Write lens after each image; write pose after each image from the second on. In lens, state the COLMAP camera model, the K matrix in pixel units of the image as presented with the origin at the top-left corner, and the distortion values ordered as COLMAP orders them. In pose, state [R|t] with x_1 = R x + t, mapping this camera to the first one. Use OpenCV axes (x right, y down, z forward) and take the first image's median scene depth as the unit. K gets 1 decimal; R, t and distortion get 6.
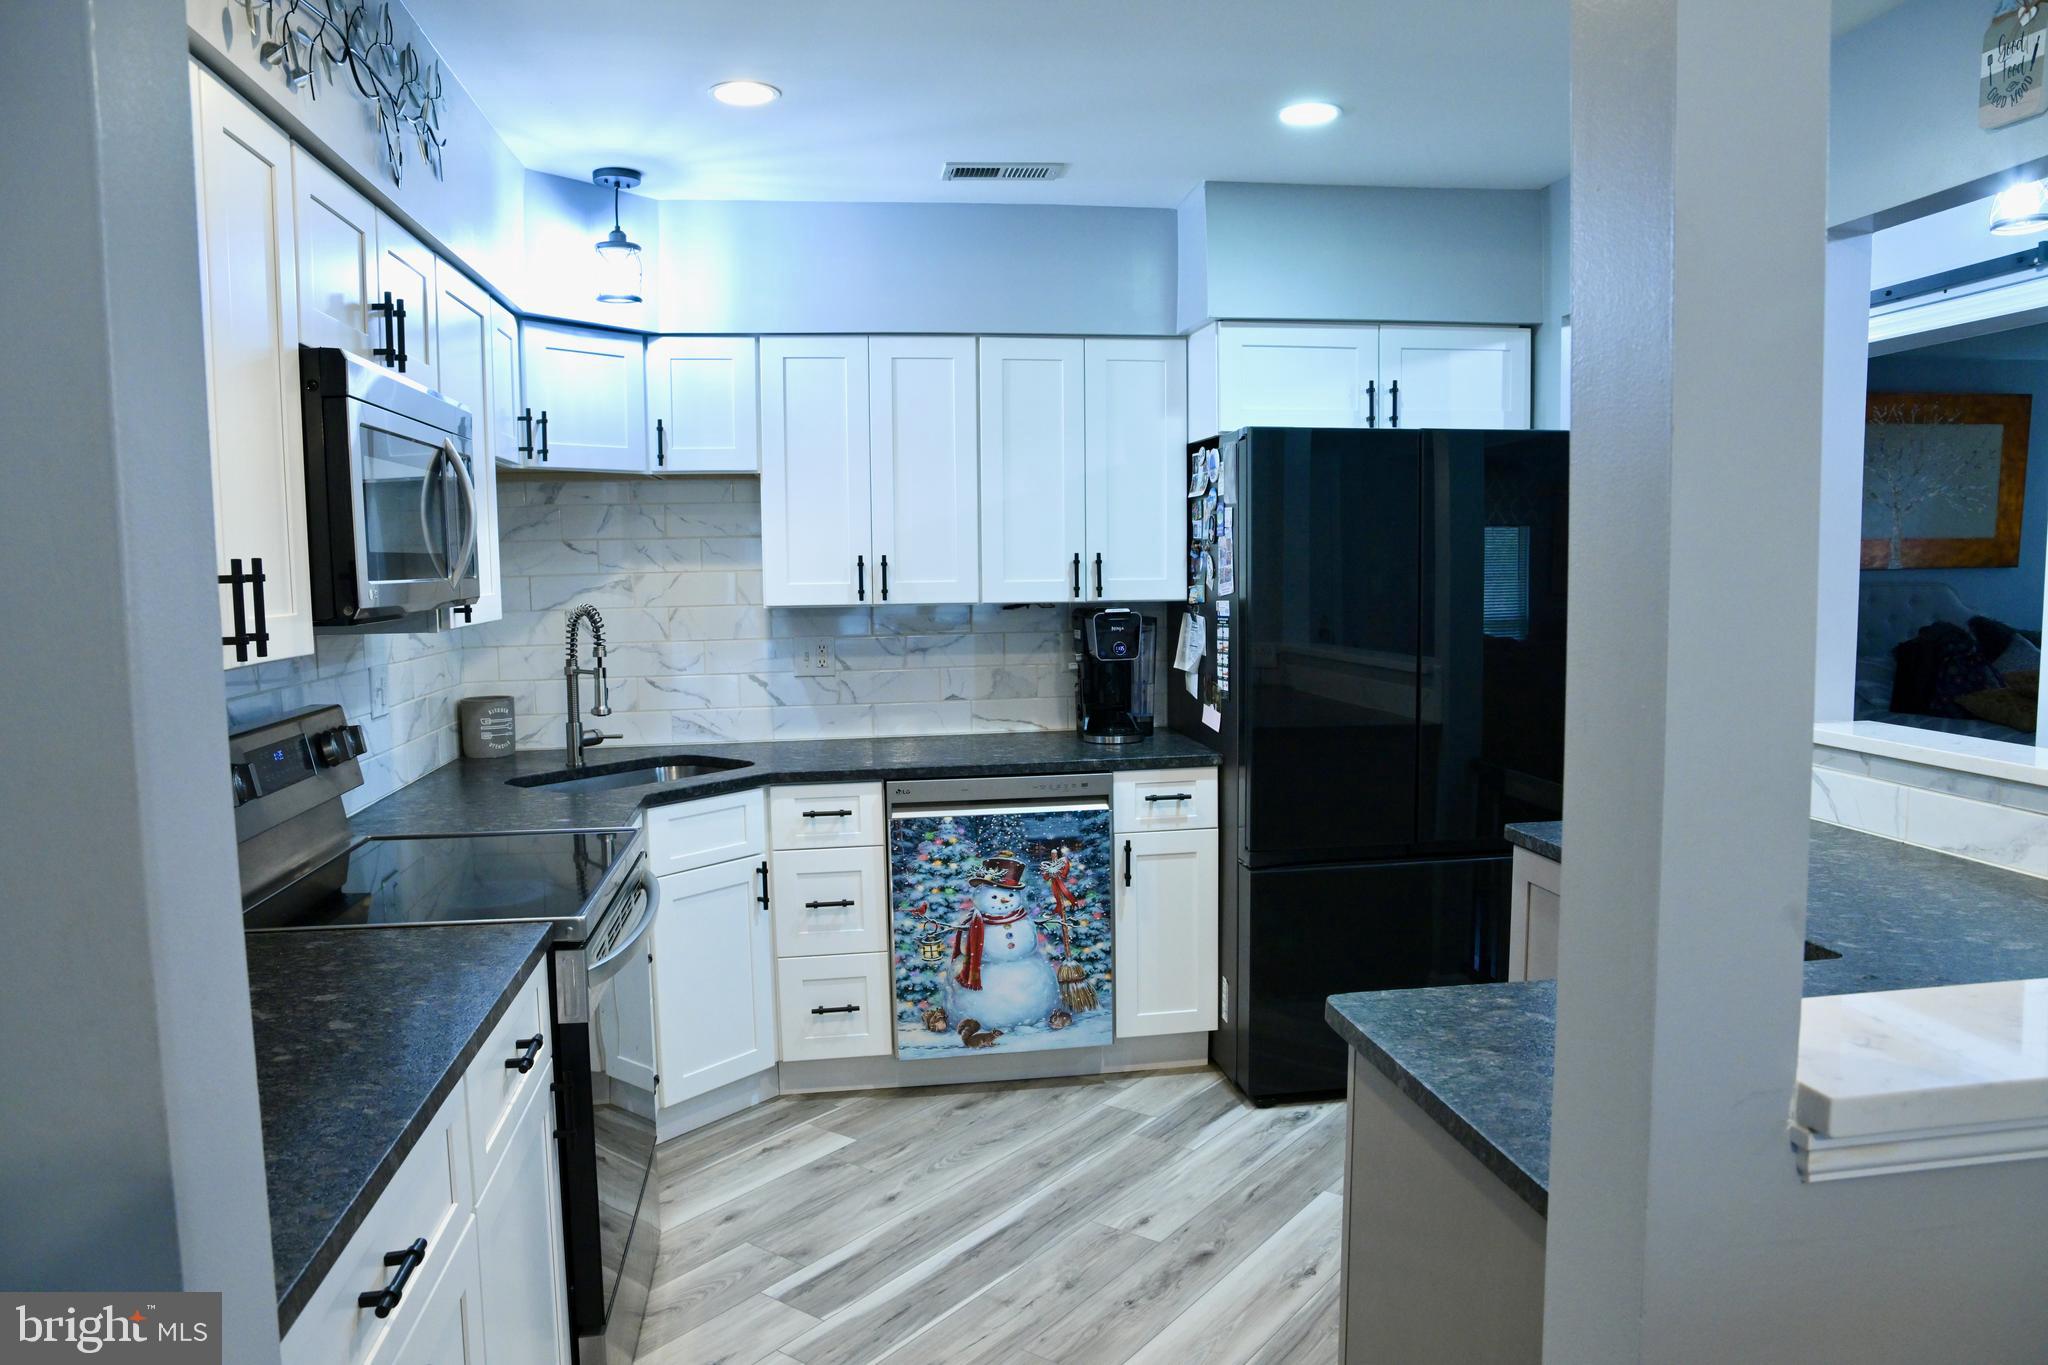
lens RADIAL K [[1402.4, 0, 1032.8], [0, 1402.4, 689.0], [0, 0, 1]] dist [-0.104261, 0.070545]
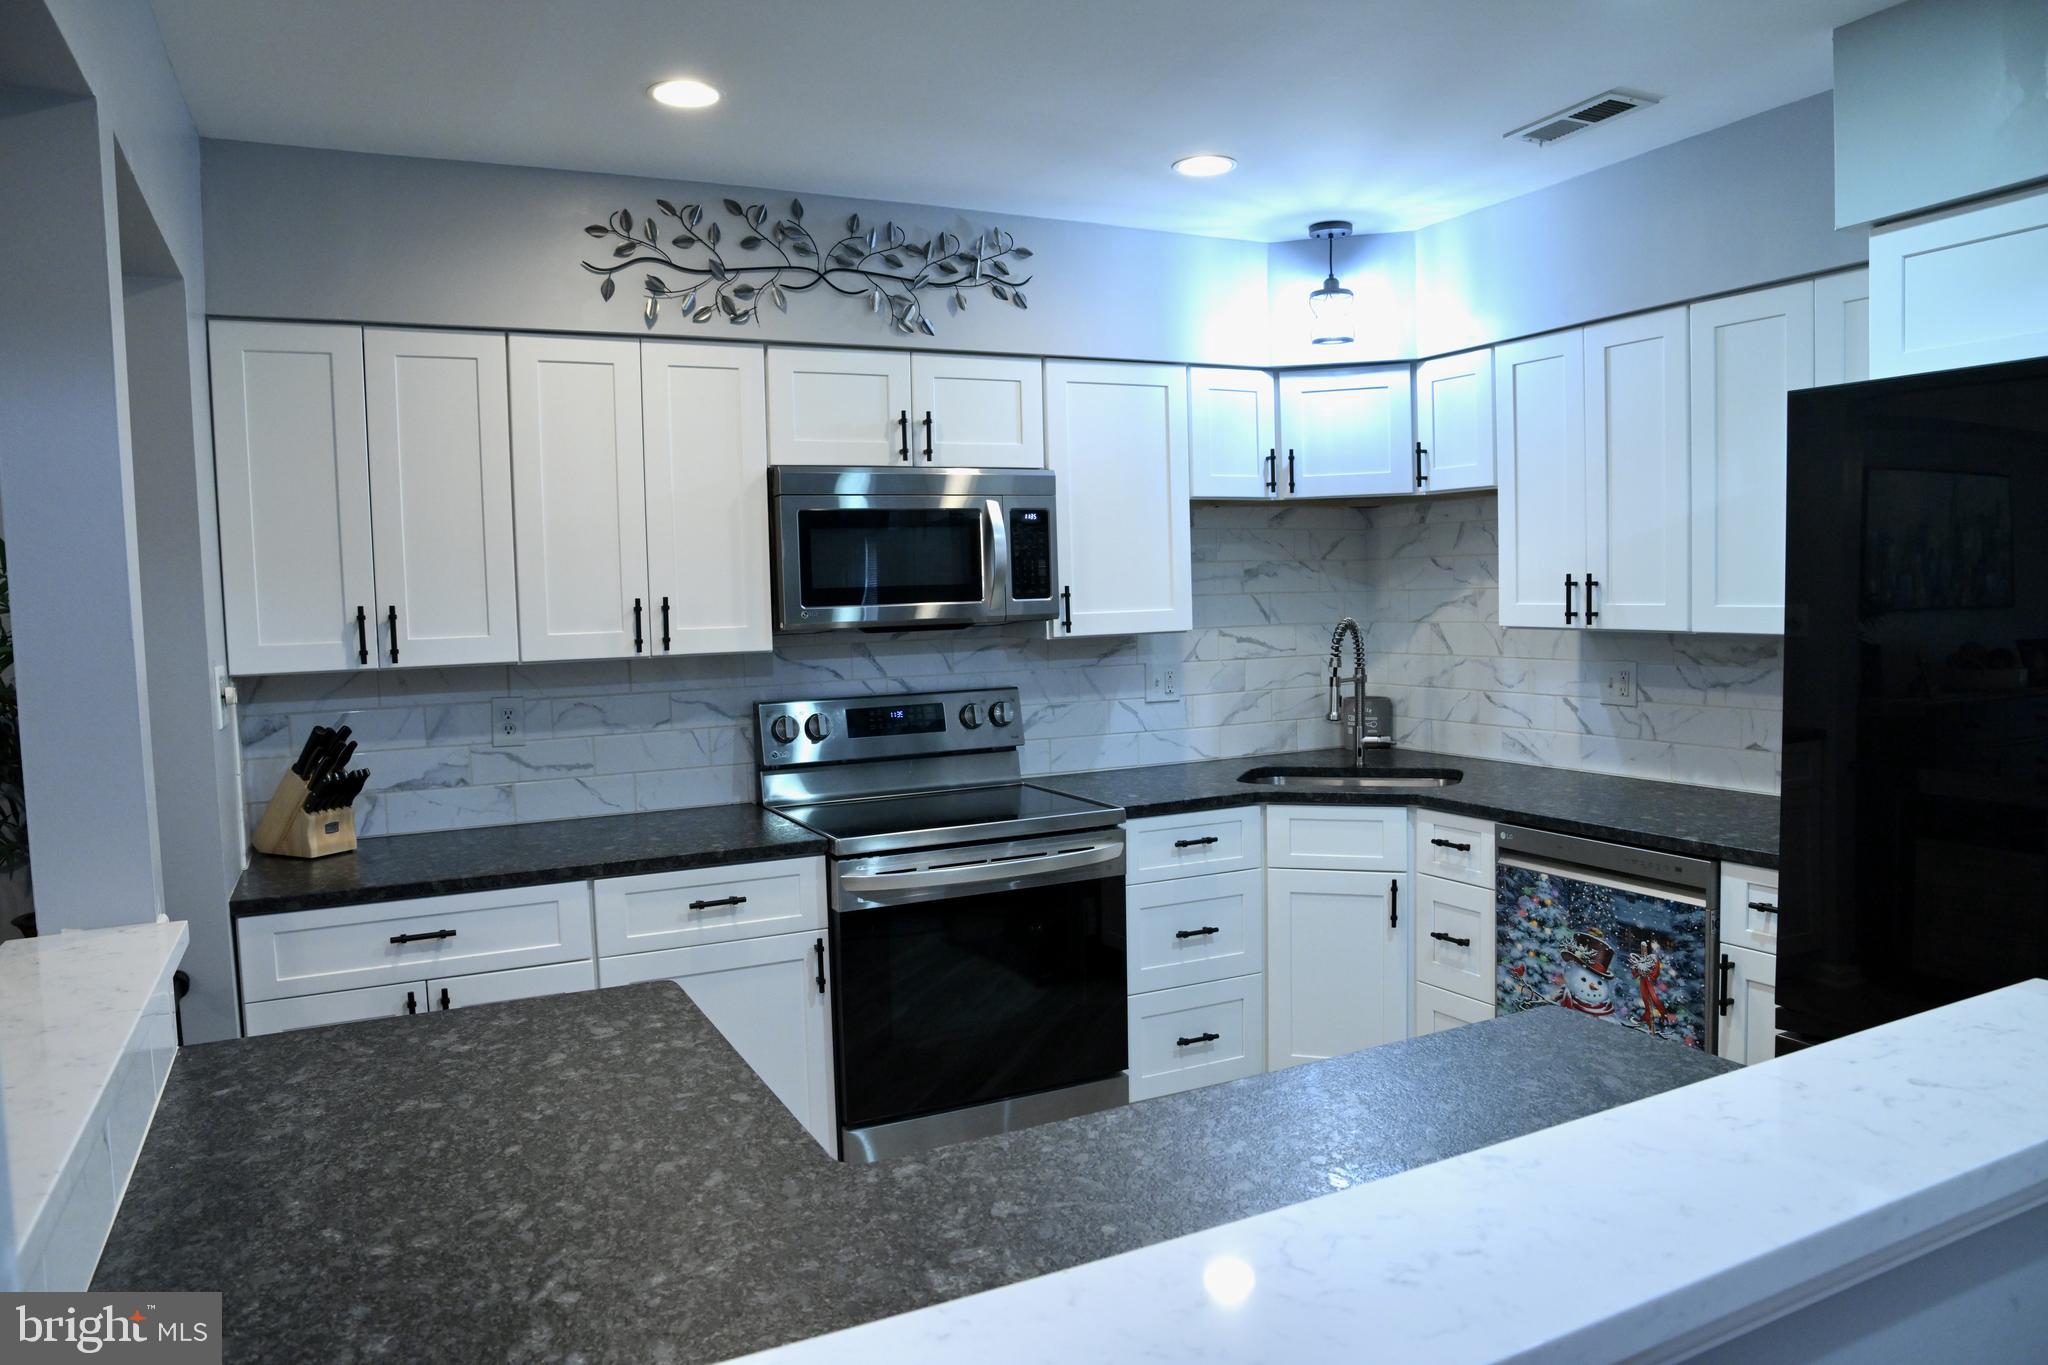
lens RADIAL K [[1402.4, 0, 1037.0], [0, 1402.4, 689.2], [0, 0, 1]] dist [-0.104261, 0.070545]
pose [[0.310620, 0.075661, -0.947518, 0.644776], [-0.065517, 0.996160, 0.058068, -0.052787], [0.948274, 0.044041, 0.314384, 0.416570]]
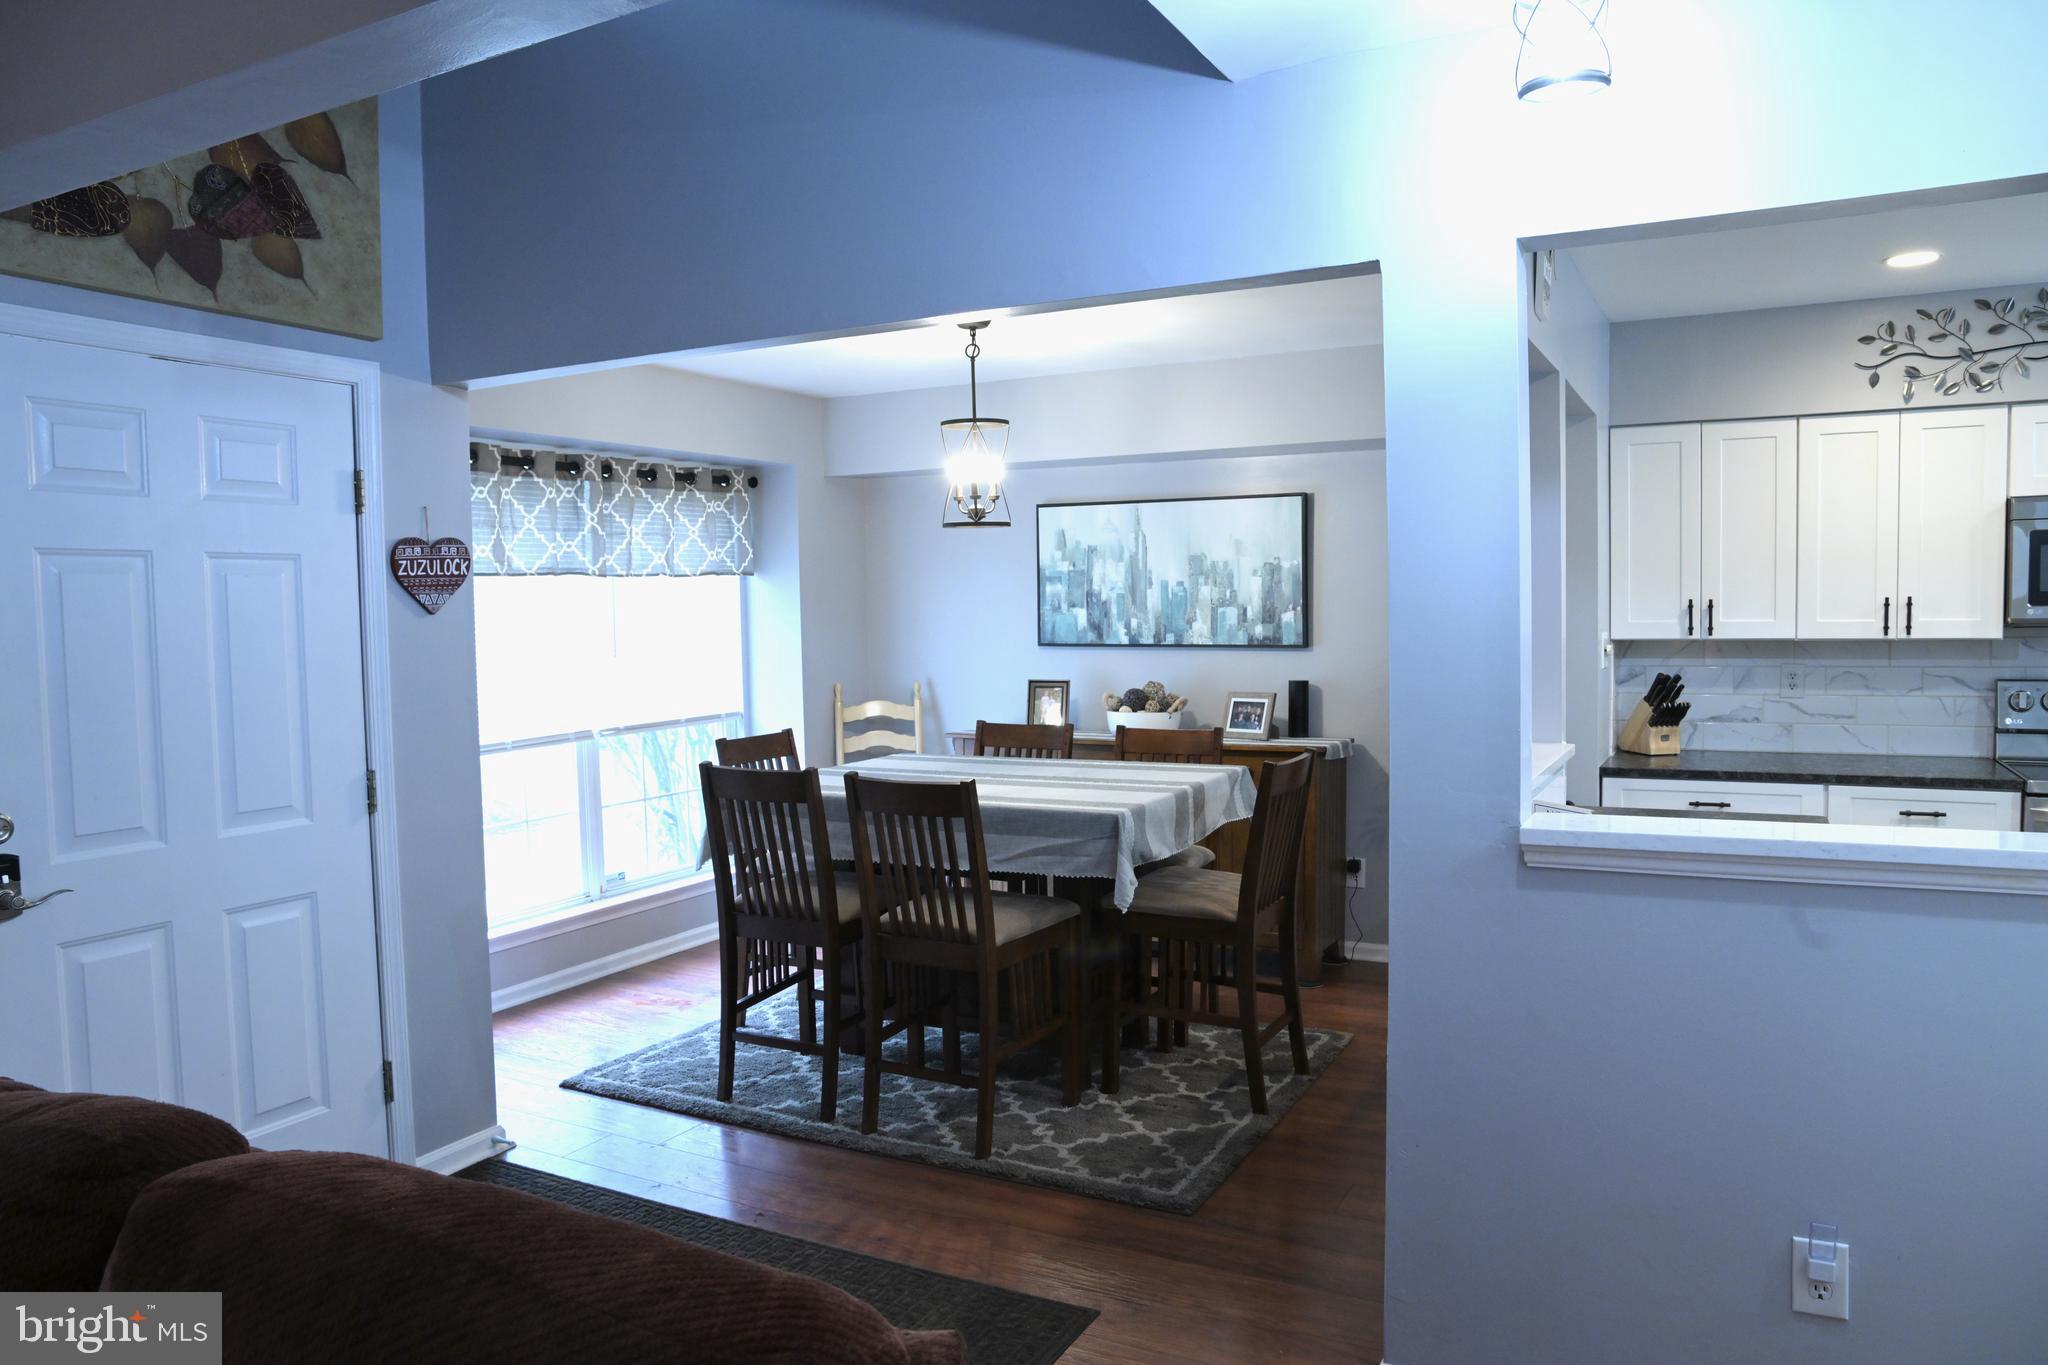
lens RADIAL K [[1402.4, 0, 1013.7], [0, 1402.4, 683.1], [0, 0, 1]] dist [-0.104261, 0.070545]
pose [[-0.601000, 0.067199, -0.796419, 1.017992], [-0.047169, 0.991740, 0.119274, -0.068006], [0.797856, 0.109250, -0.592866, 0.516488]]
